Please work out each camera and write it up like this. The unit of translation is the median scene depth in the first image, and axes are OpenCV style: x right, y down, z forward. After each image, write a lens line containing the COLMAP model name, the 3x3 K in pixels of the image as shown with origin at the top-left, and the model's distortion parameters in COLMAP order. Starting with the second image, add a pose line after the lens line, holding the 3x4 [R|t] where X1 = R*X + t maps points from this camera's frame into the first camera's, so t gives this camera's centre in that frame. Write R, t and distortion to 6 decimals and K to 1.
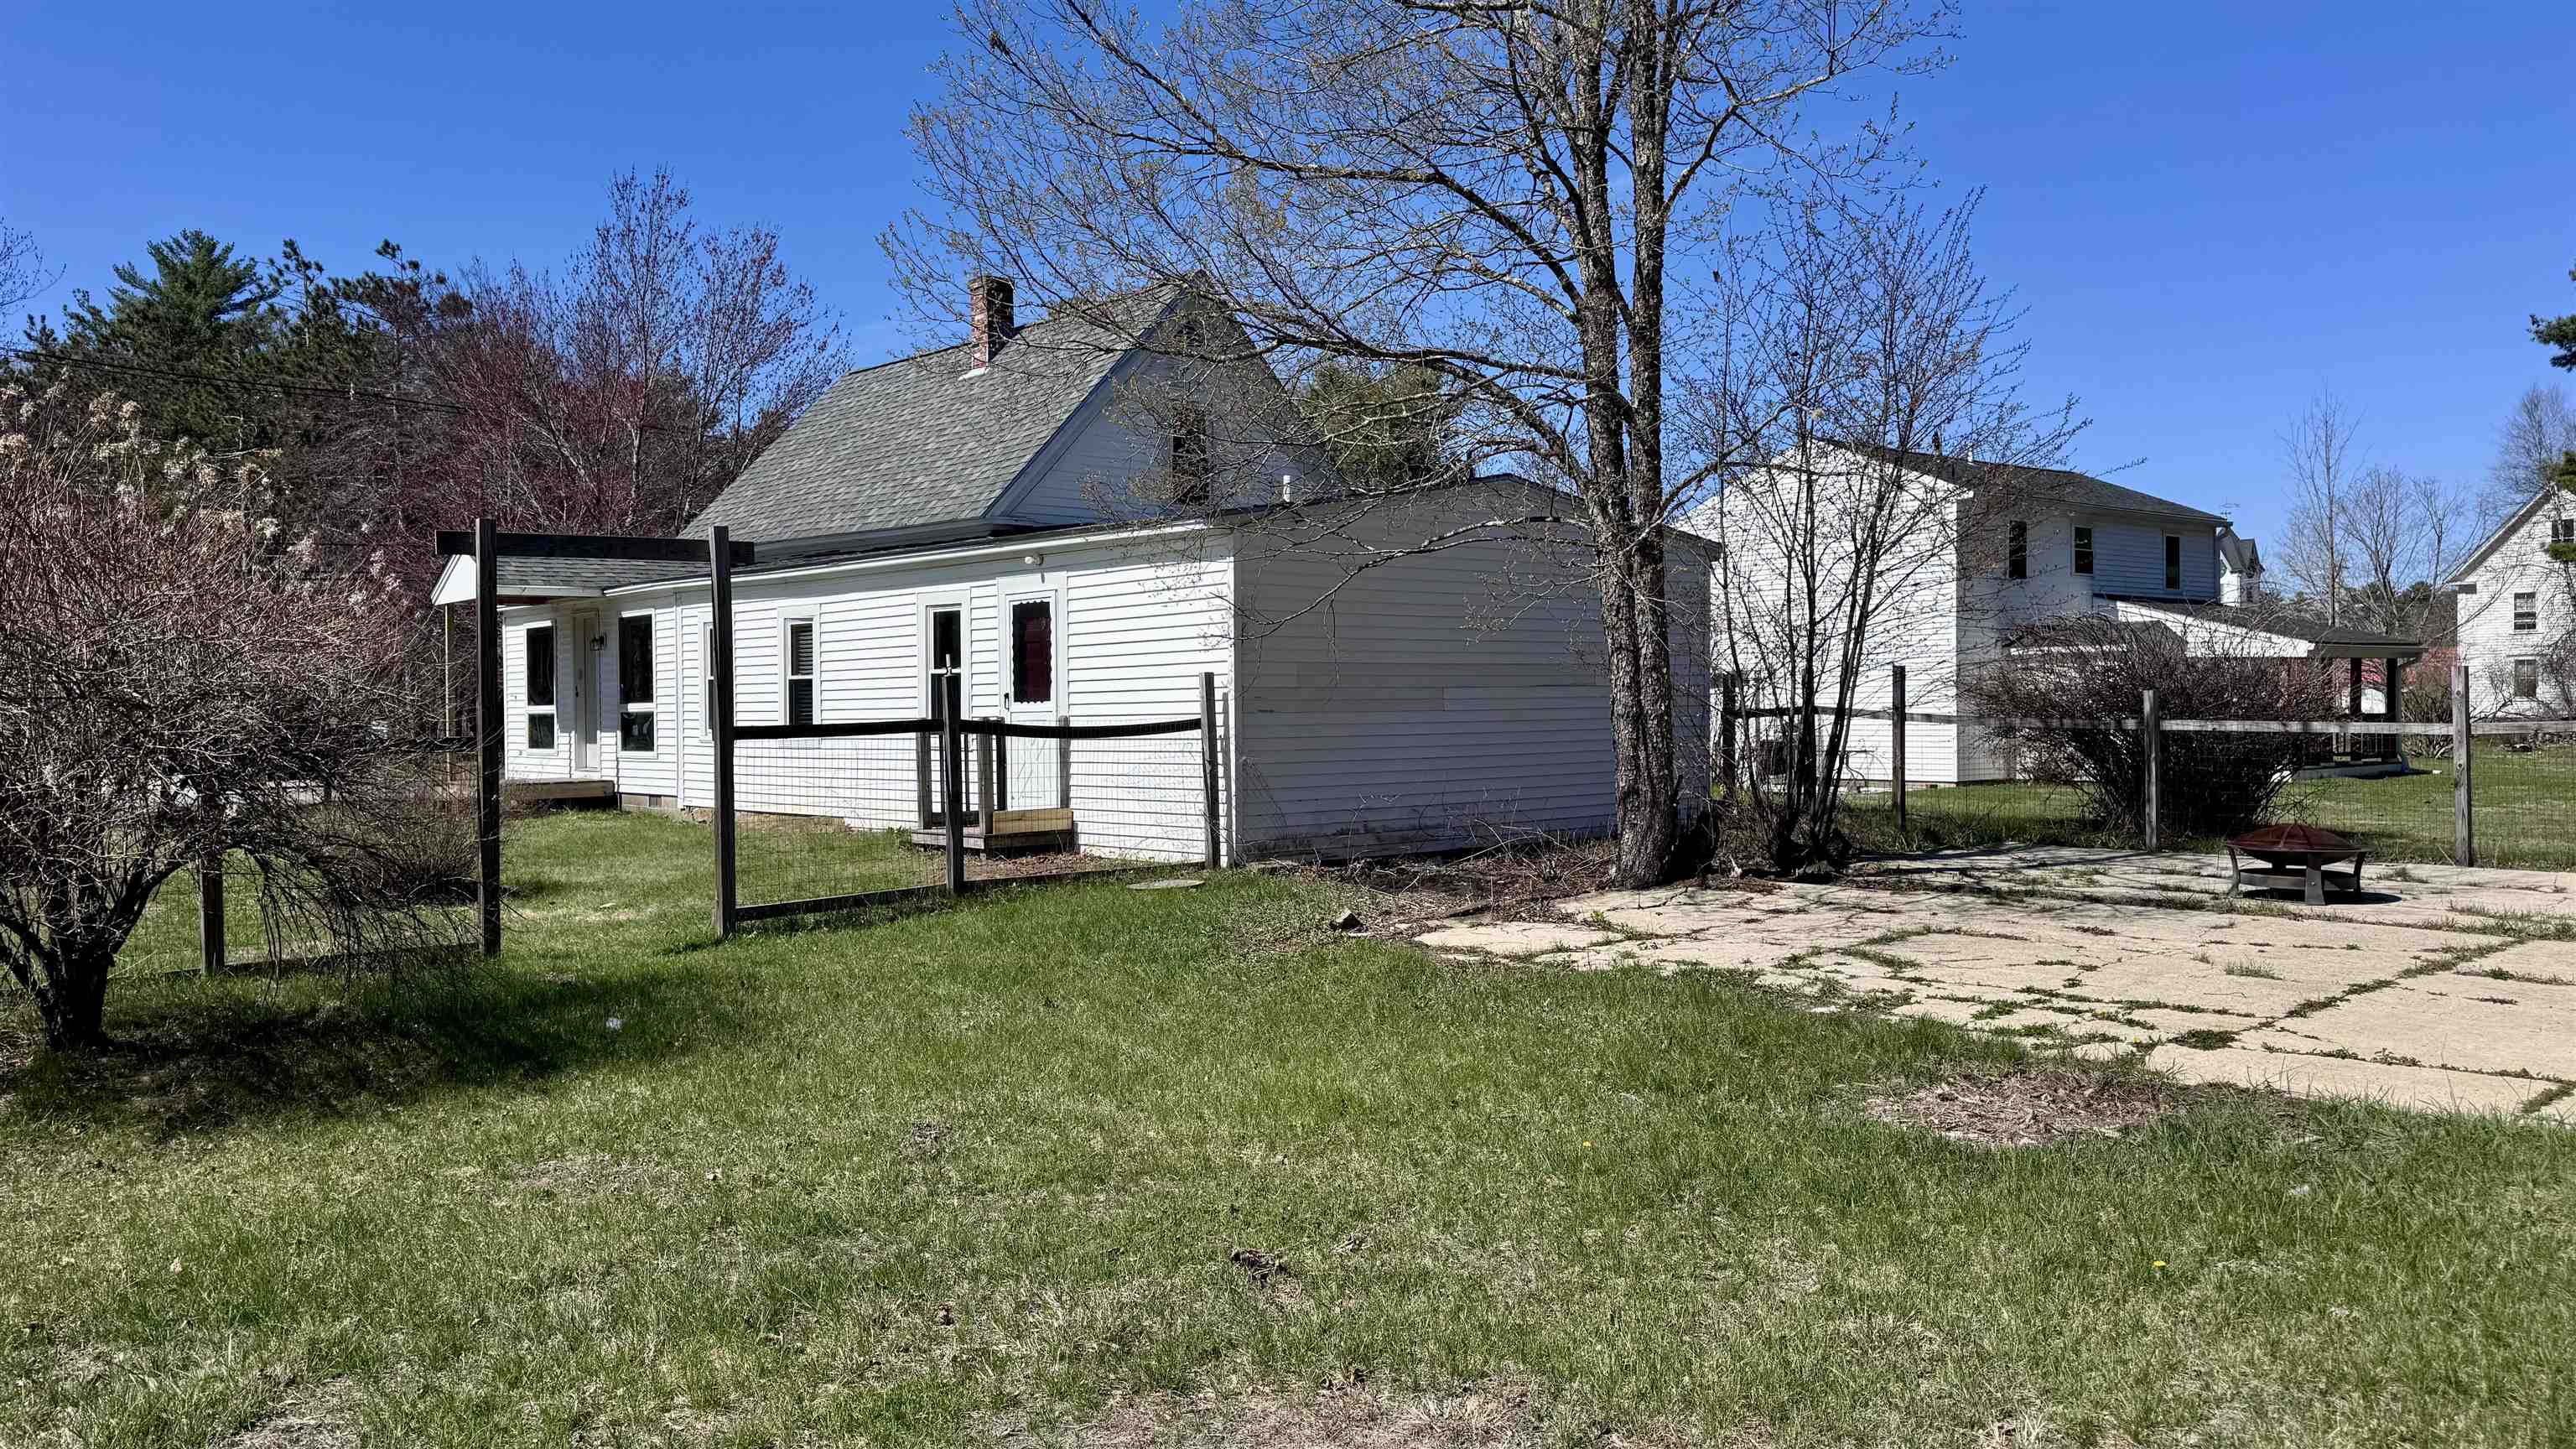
lens RADIAL K [[1777.0, 0, 1281.3], [0, 1777.0, 725.1], [0, 0, 1]] dist [0.000102, -0.002232]
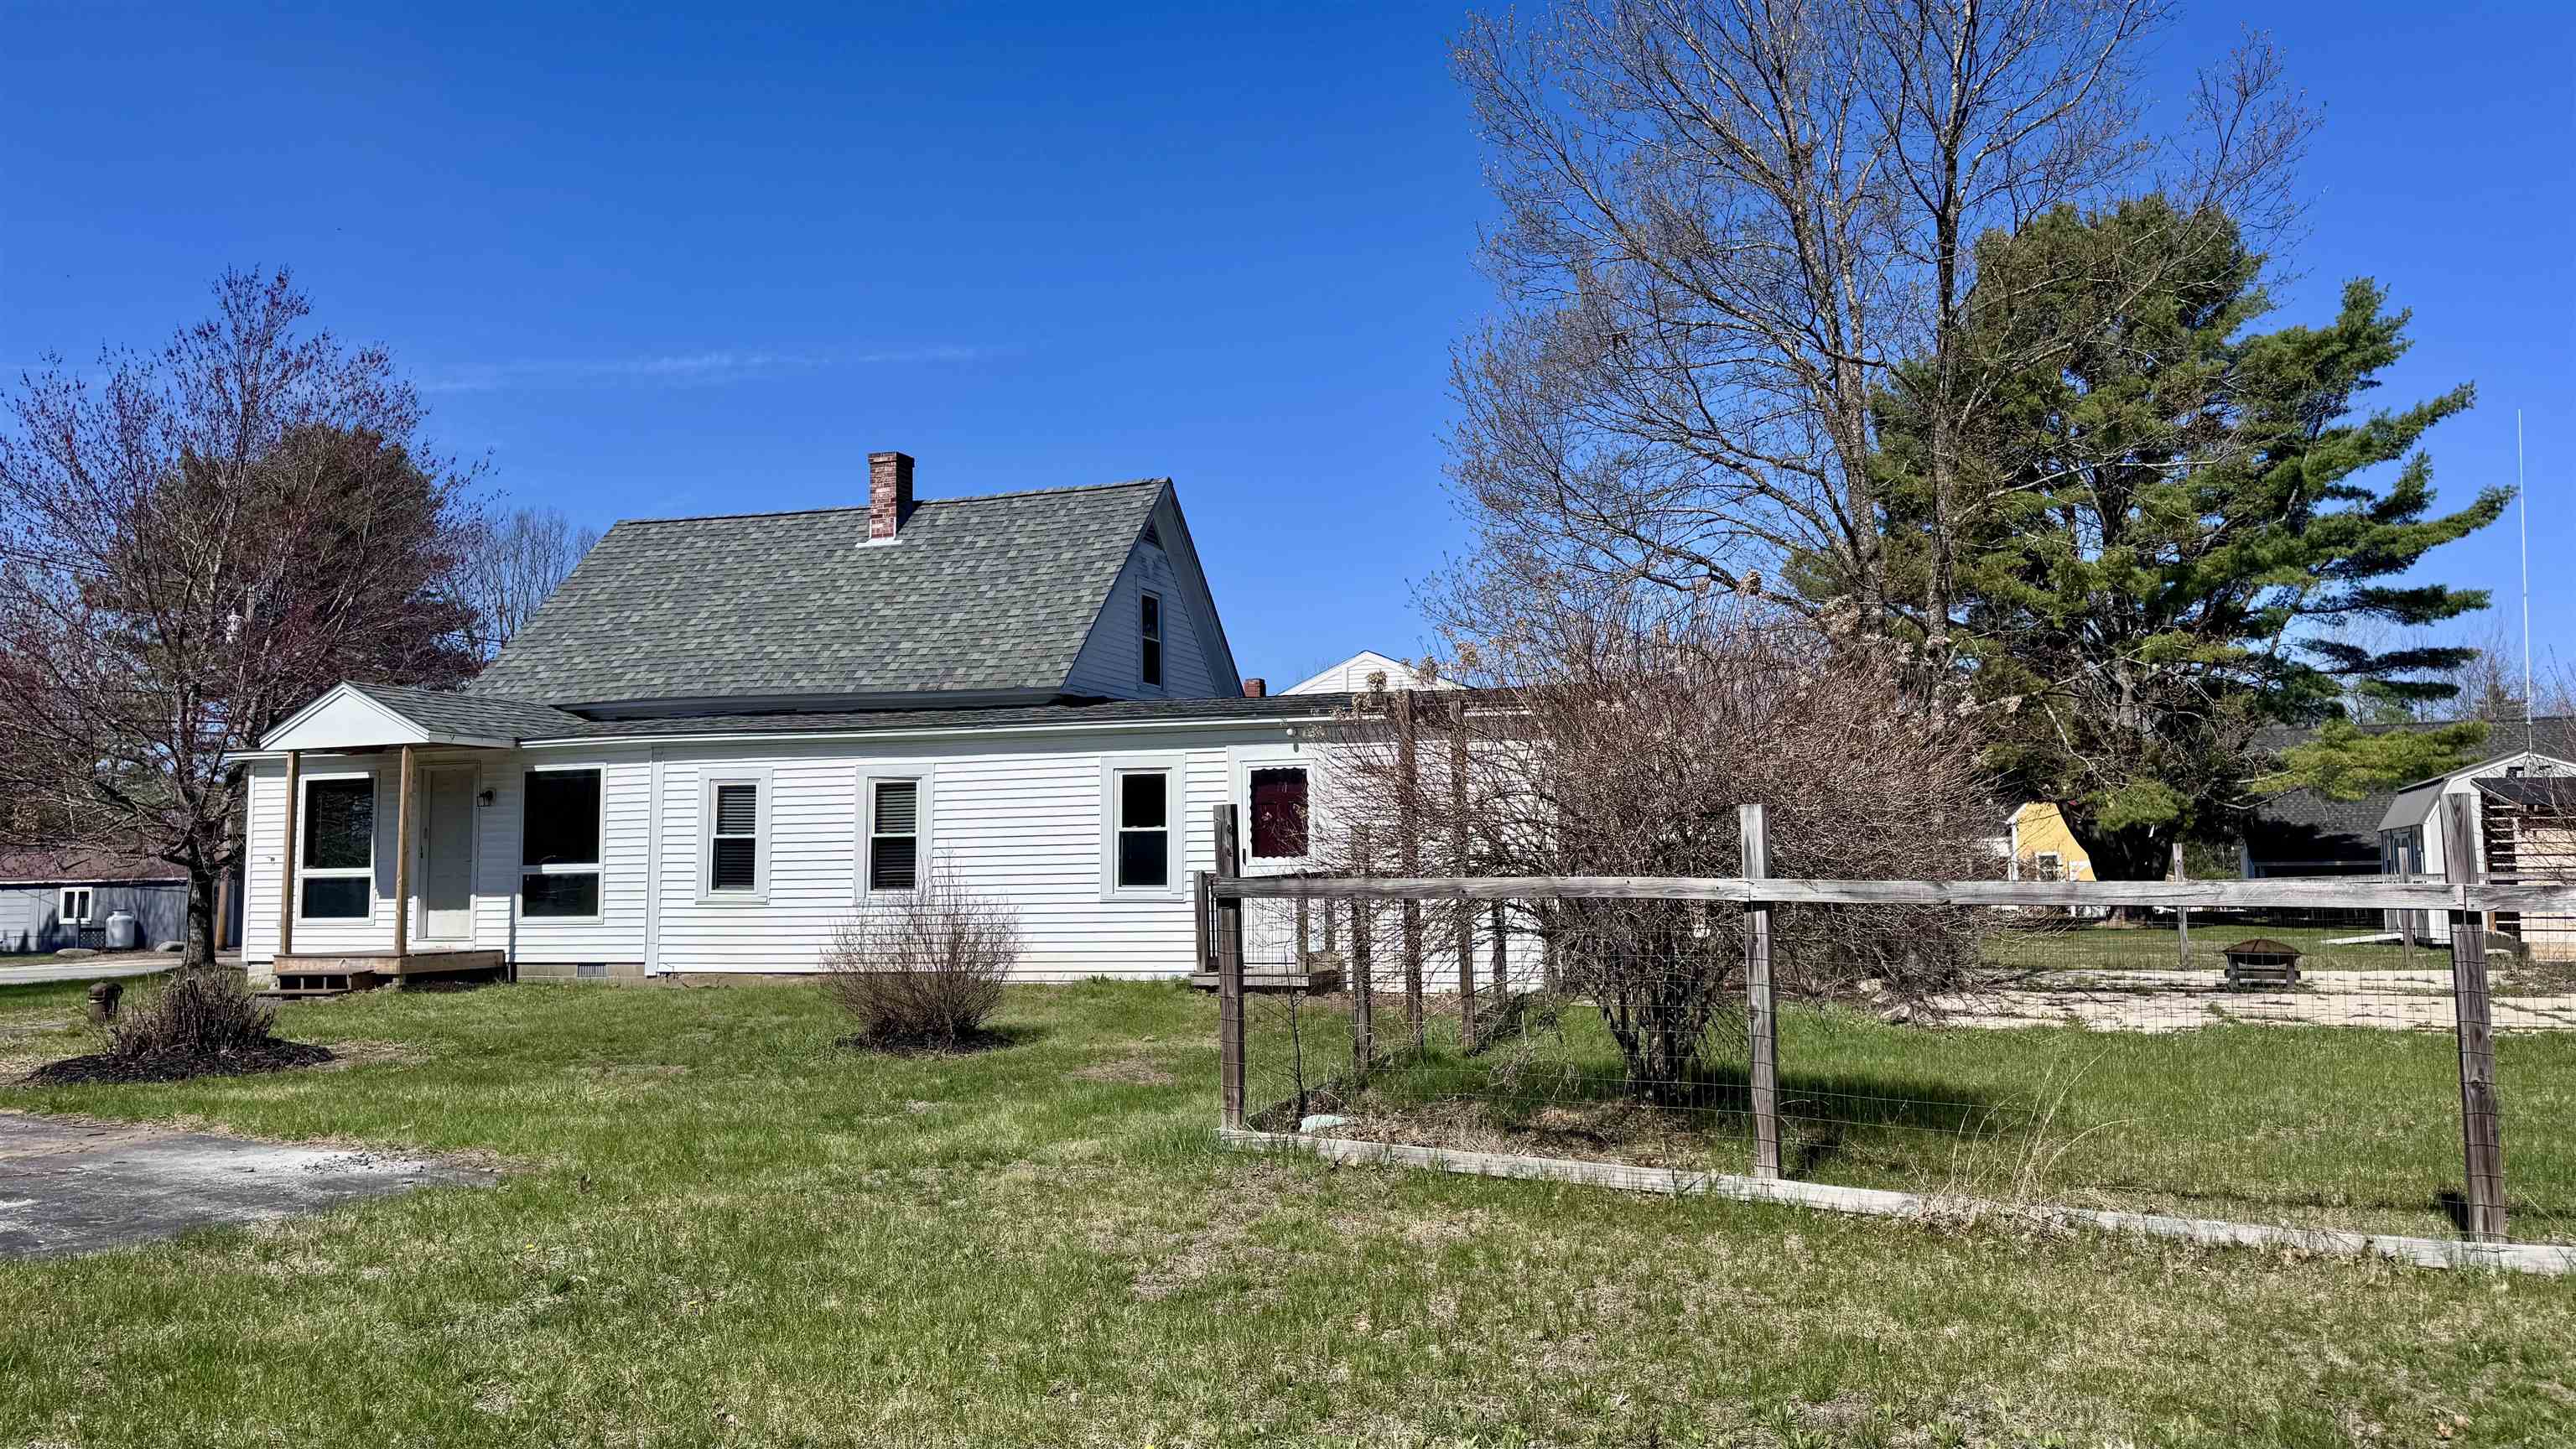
lens RADIAL K [[1777.0, 0, 1289.4], [0, 1777.0, 725.8], [0, 0, 1]] dist [0.000102, -0.002232]
pose [[0.885594, 0.035578, 0.463095, -0.451045], [0.009855, 0.995398, -0.095319, 0.008156], [-0.464355, 0.088978, 0.881168, -0.004962]]
